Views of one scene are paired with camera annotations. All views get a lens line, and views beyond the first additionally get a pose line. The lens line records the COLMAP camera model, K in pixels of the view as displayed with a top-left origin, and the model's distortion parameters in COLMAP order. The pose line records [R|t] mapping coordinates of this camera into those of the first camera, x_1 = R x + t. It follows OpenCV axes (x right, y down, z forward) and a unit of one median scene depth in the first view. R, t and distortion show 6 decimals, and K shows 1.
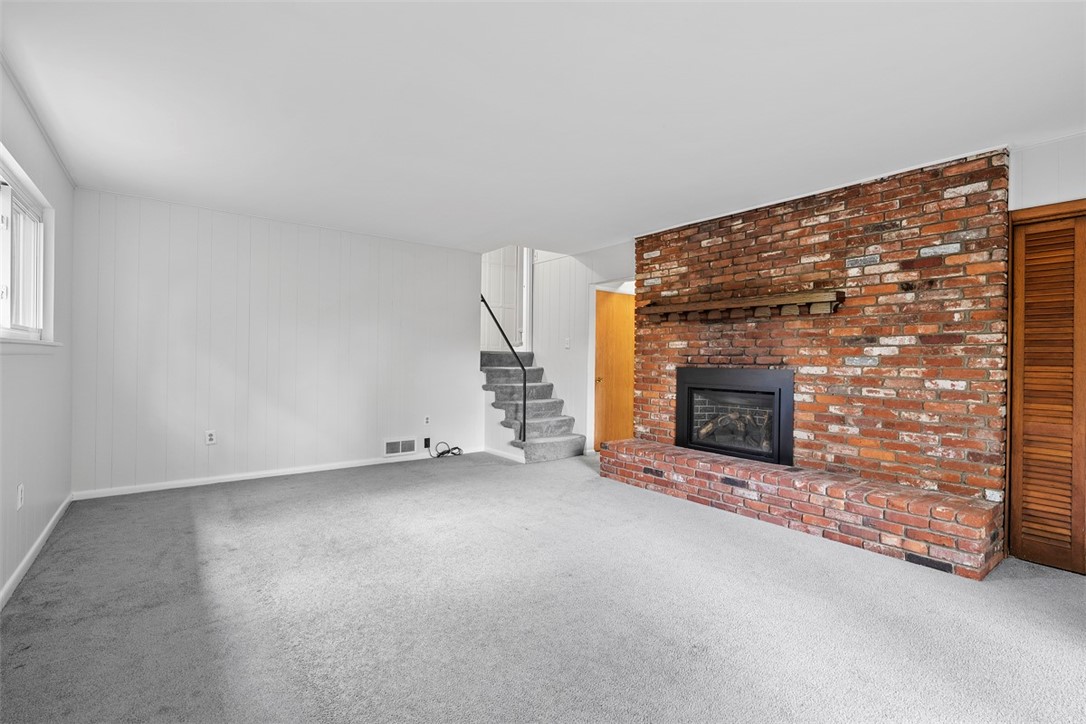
lens RADIAL K [[491.3, 0, 544.3], [0, 491.3, 353.9], [0, 0, 1]] dist [-0.005334, 0.001004]
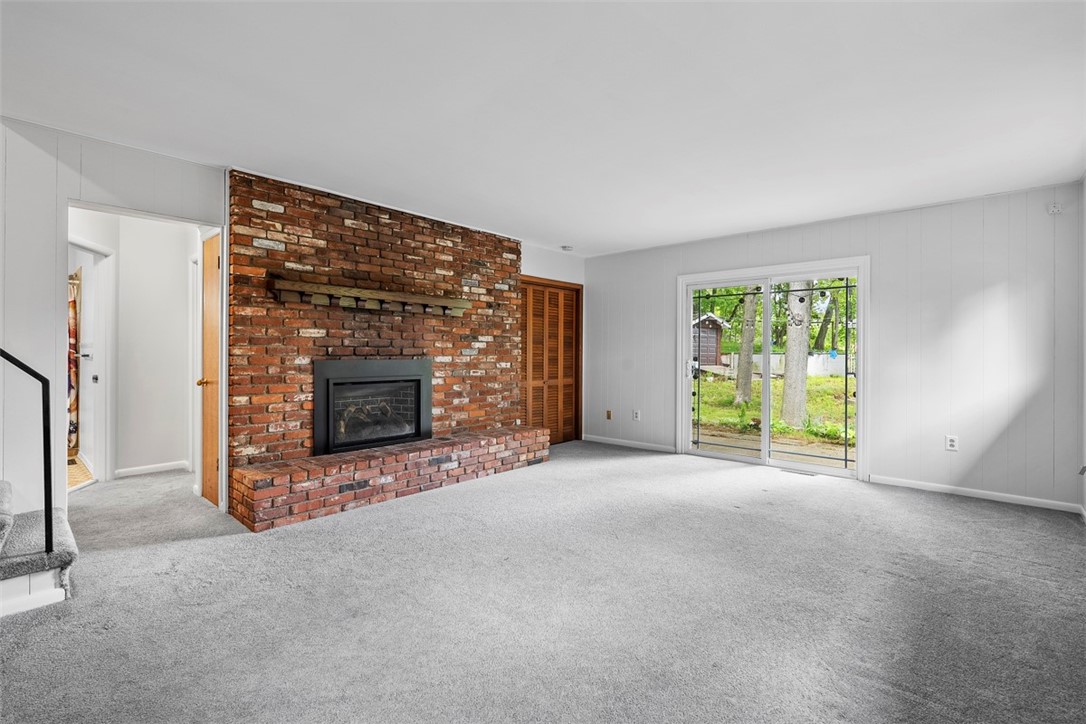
lens RADIAL K [[491.3, 0, 544.3], [0, 491.3, 353.9], [0, 0, 1]] dist [-0.005334, 0.001004]
pose [[-0.184788, -0.010539, 0.982722, -0.749695], [-0.012535, 0.999886, 0.008366, 0.005465], [-0.982698, -0.010773, -0.184900, 0.961000]]
